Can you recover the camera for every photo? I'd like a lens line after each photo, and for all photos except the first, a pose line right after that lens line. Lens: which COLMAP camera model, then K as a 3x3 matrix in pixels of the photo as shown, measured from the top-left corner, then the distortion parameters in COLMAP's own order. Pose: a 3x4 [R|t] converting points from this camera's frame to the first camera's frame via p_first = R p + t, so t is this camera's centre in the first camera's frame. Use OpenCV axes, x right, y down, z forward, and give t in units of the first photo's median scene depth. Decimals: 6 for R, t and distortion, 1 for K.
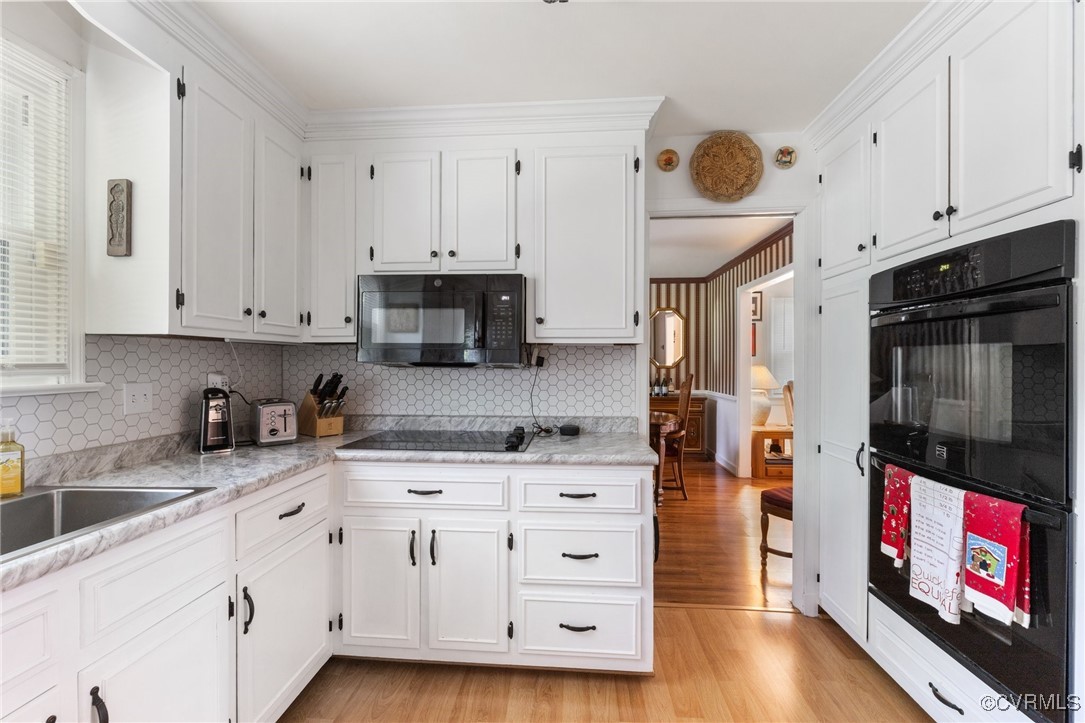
lens RADIAL K [[475.0, 0, 542.5], [0, 475.0, 361.5], [0, 0, 1]] dist [-0.001379, 0.000064]
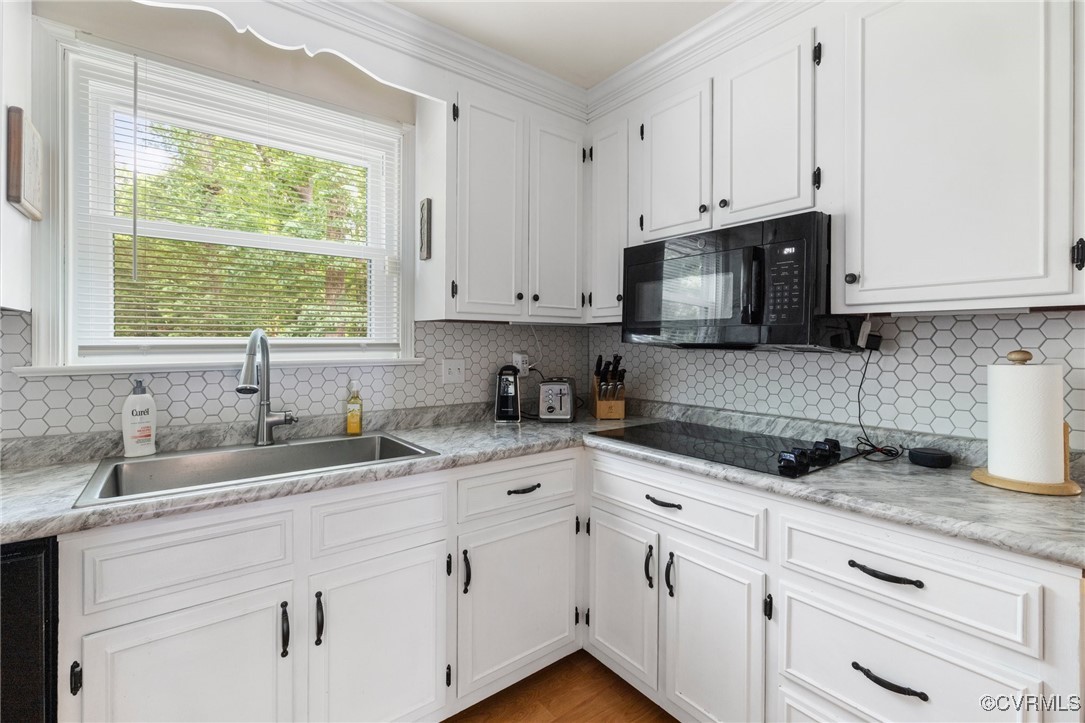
lens RADIAL K [[479.0, 0, 538.3], [0, 479.0, 344.0], [0, 0, 1]] dist [-0.001261, 0.000588]
pose [[0.669257, 0.002154, -0.743028, 0.192527], [-0.001962, 0.999997, 0.001132, 0.002621], [0.743028, 0.000700, 0.669260, 0.256794]]
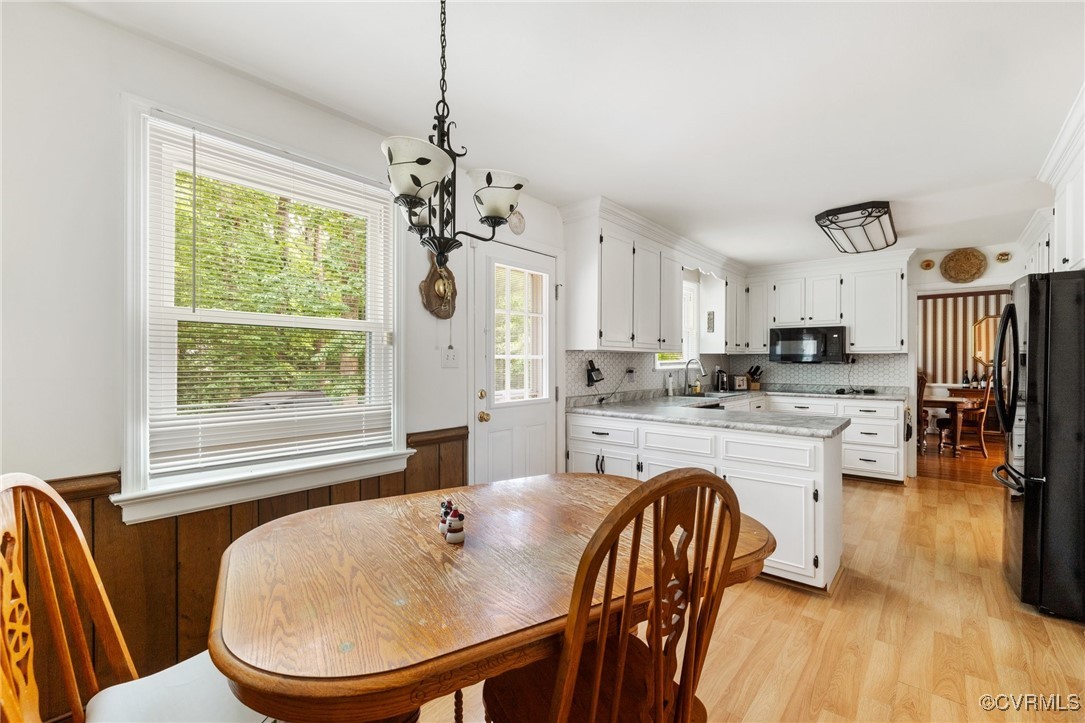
lens RADIAL K [[467.6, 0, 536.6], [0, 467.6, 363.6], [0, 0, 1]] dist [0.000447, 0.000329]
pose [[0.800012, 0.001175, -0.599983, 0.139820], [0.002158, 0.999986, 0.004836, -0.001479], [0.599980, -0.005164, 0.799998, -1.901182]]
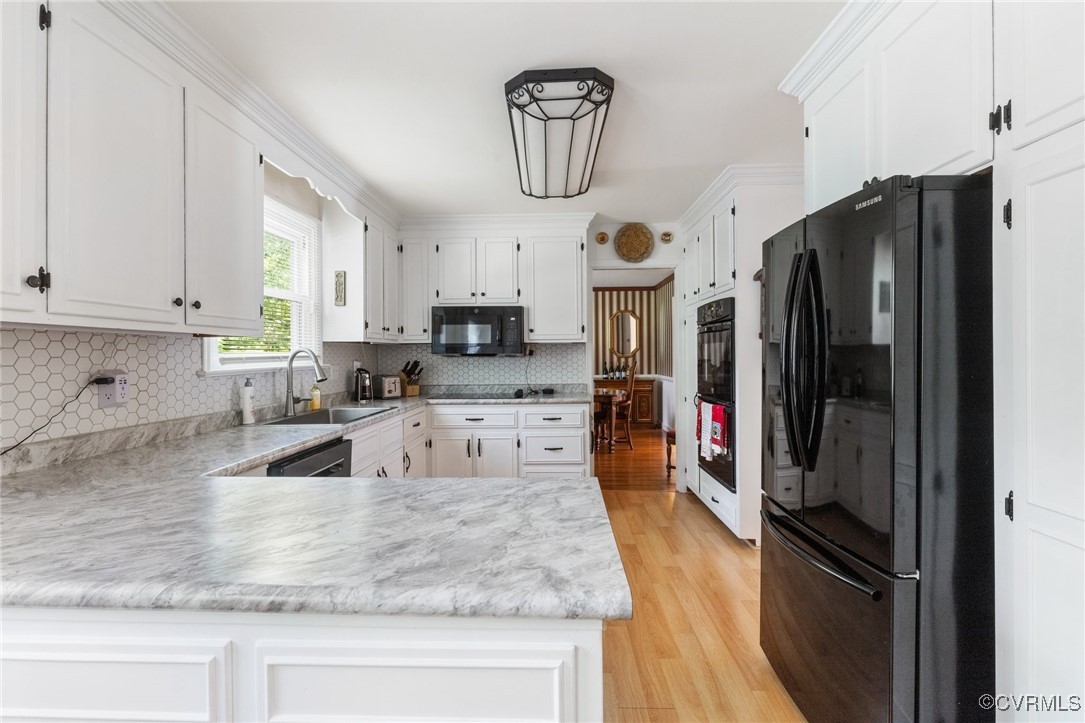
lens RADIAL K [[485.7, 0, 543.0], [0, 485.7, 352.2], [0, 0, 1]] dist [-0.000664, 0.000037]
pose [[0.999088, -0.010199, 0.041464, -0.039487], [0.010332, 0.999942, -0.003008, 0.004416], [-0.041431, 0.003434, 0.999135, -0.897610]]
